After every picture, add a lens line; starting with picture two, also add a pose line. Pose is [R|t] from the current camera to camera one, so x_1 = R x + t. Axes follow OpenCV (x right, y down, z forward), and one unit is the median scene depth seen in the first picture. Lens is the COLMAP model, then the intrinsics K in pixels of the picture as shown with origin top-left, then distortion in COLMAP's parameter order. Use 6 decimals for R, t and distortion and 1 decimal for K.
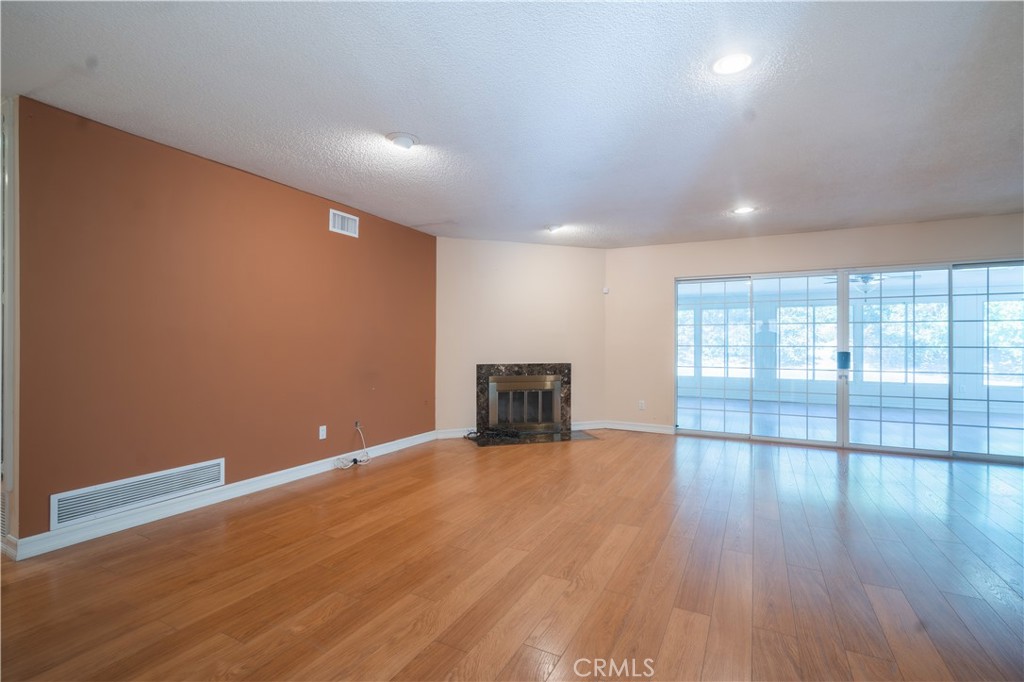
lens RADIAL K [[466.8, 0, 509.3], [0, 466.8, 341.7], [0, 0, 1]] dist [-0.009039, 0.006237]
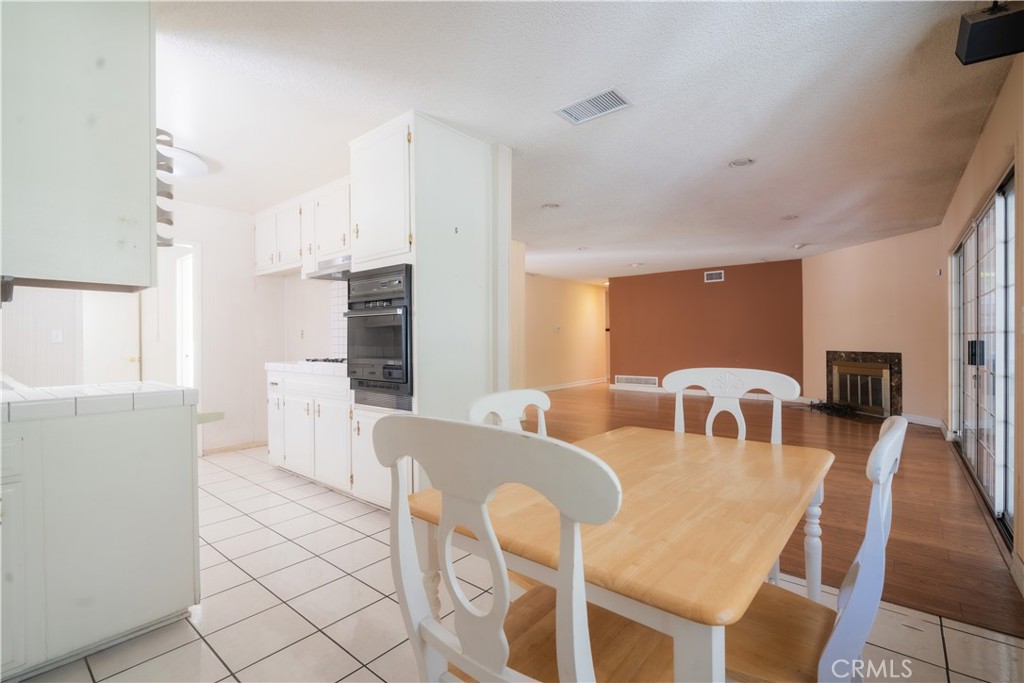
lens RADIAL K [[466.8, 0, 509.3], [0, 466.8, 342.2], [0, 0, 1]] dist [-0.009039, 0.006237]
pose [[-0.213083, 0.002125, -0.977032, 1.353226], [0.007914, 0.999969, 0.000449, 0.017772], [0.977002, -0.007637, -0.213094, 0.426061]]
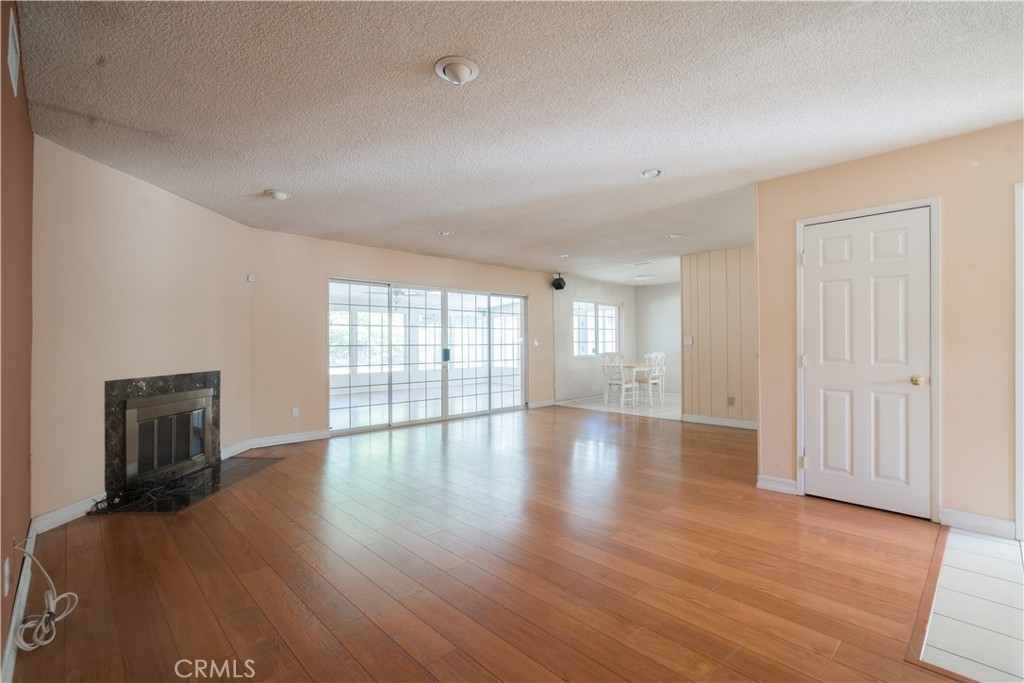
lens RADIAL K [[466.8, 0, 509.3], [0, 466.8, 342.2], [0, 0, 1]] dist [-0.009039, 0.006237]
pose [[0.319833, -0.002425, 0.947471, -0.452868], [0.001757, 0.999997, 0.001966, 0.000167], [-0.947472, 0.001036, 0.319836, 0.345133]]
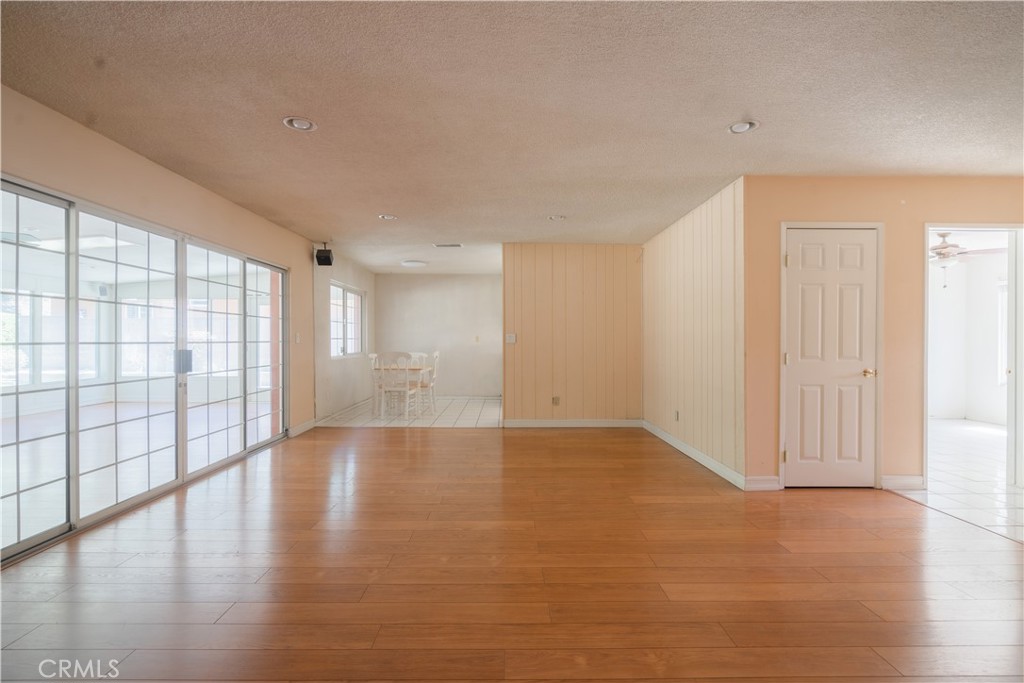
lens RADIAL K [[466.8, 0, 509.3], [0, 466.8, 342.2], [0, 0, 1]] dist [-0.009039, 0.006237]
pose [[-0.473994, -0.008263, 0.880489, -0.134977], [-0.005668, 0.999964, 0.006333, 0.002165], [-0.880510, -0.001989, -0.474024, 0.796094]]
